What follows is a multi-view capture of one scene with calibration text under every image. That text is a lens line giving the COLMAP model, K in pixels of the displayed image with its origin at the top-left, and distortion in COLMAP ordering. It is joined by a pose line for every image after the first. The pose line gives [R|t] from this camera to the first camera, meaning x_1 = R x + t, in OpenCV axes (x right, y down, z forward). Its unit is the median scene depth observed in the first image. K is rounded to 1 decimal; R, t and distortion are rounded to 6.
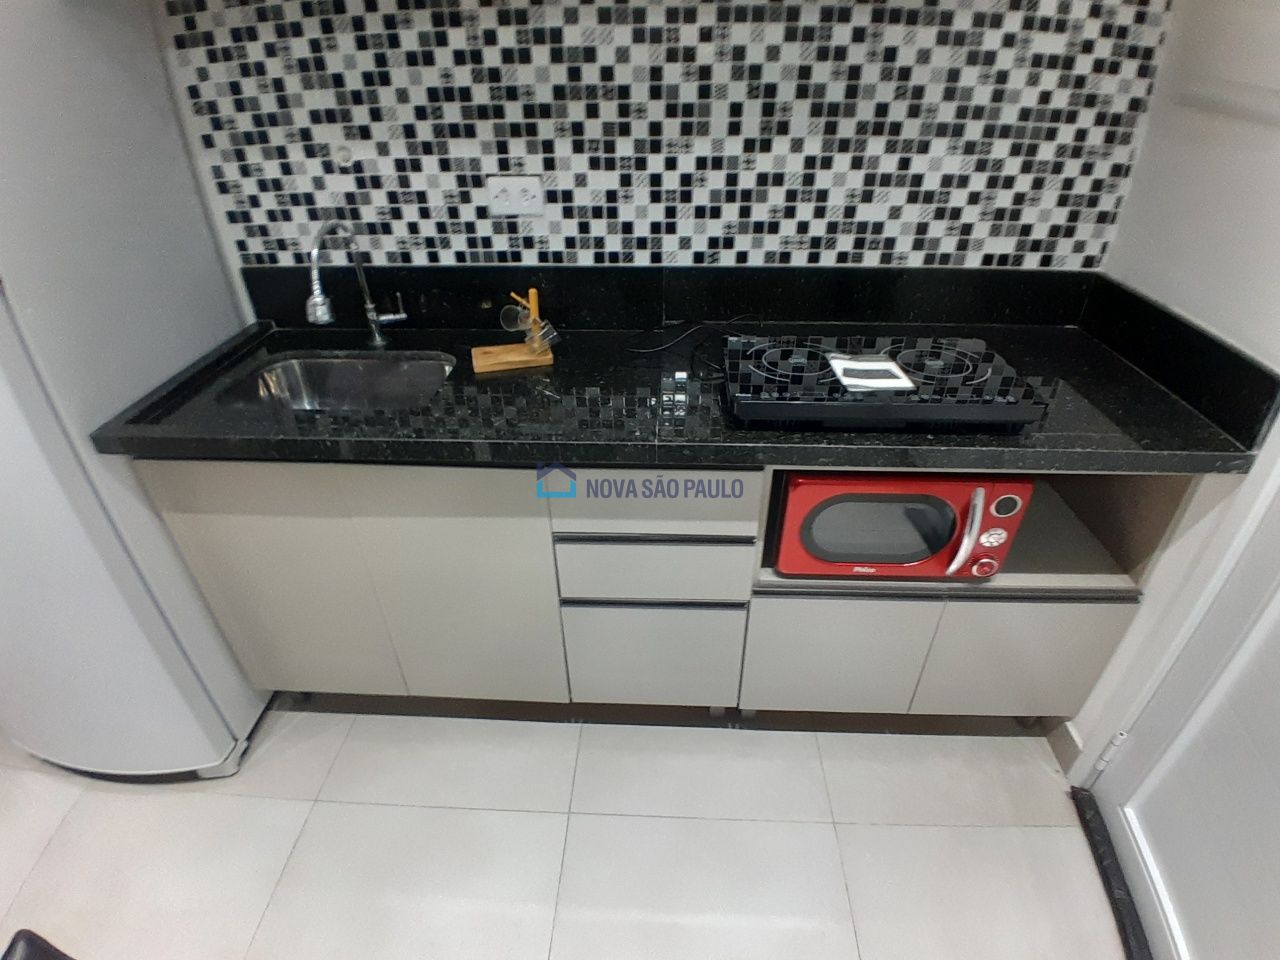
lens RADIAL K [[640.6, 0, 647.4], [0, 640.6, 485.5], [0, 0, 1]] dist [-0.000913, -0.044377]
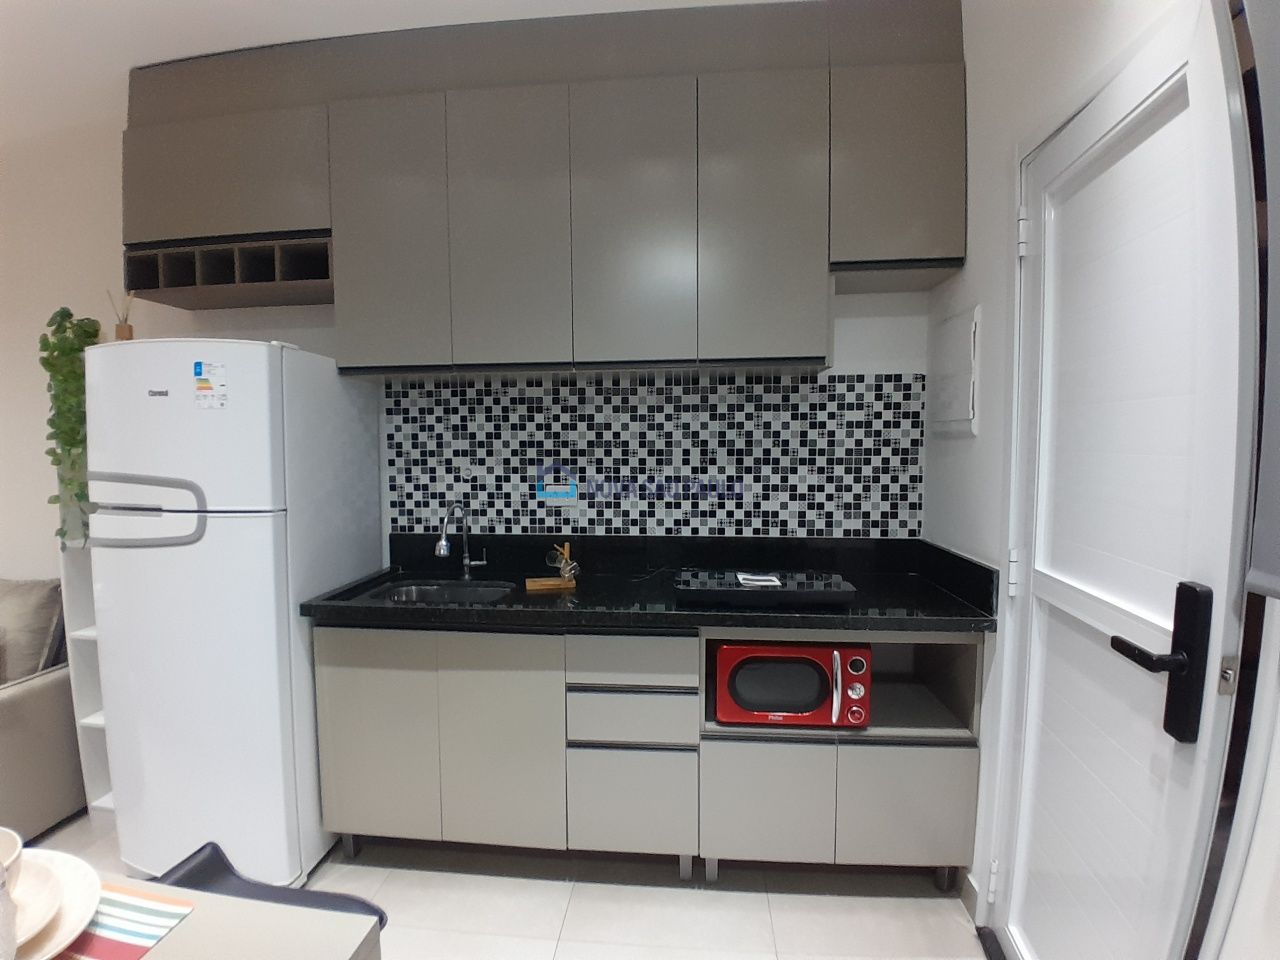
lens RADIAL K [[640.6, 0, 647.4], [0, 640.6, 485.5], [0, 0, 1]] dist [-0.000913, -0.044377]
pose [[0.999161, 0.006645, -0.040406, 0.098564], [-0.026098, 0.863704, -0.503322, 0.402871], [0.031554, 0.503955, 0.863153, -0.521075]]
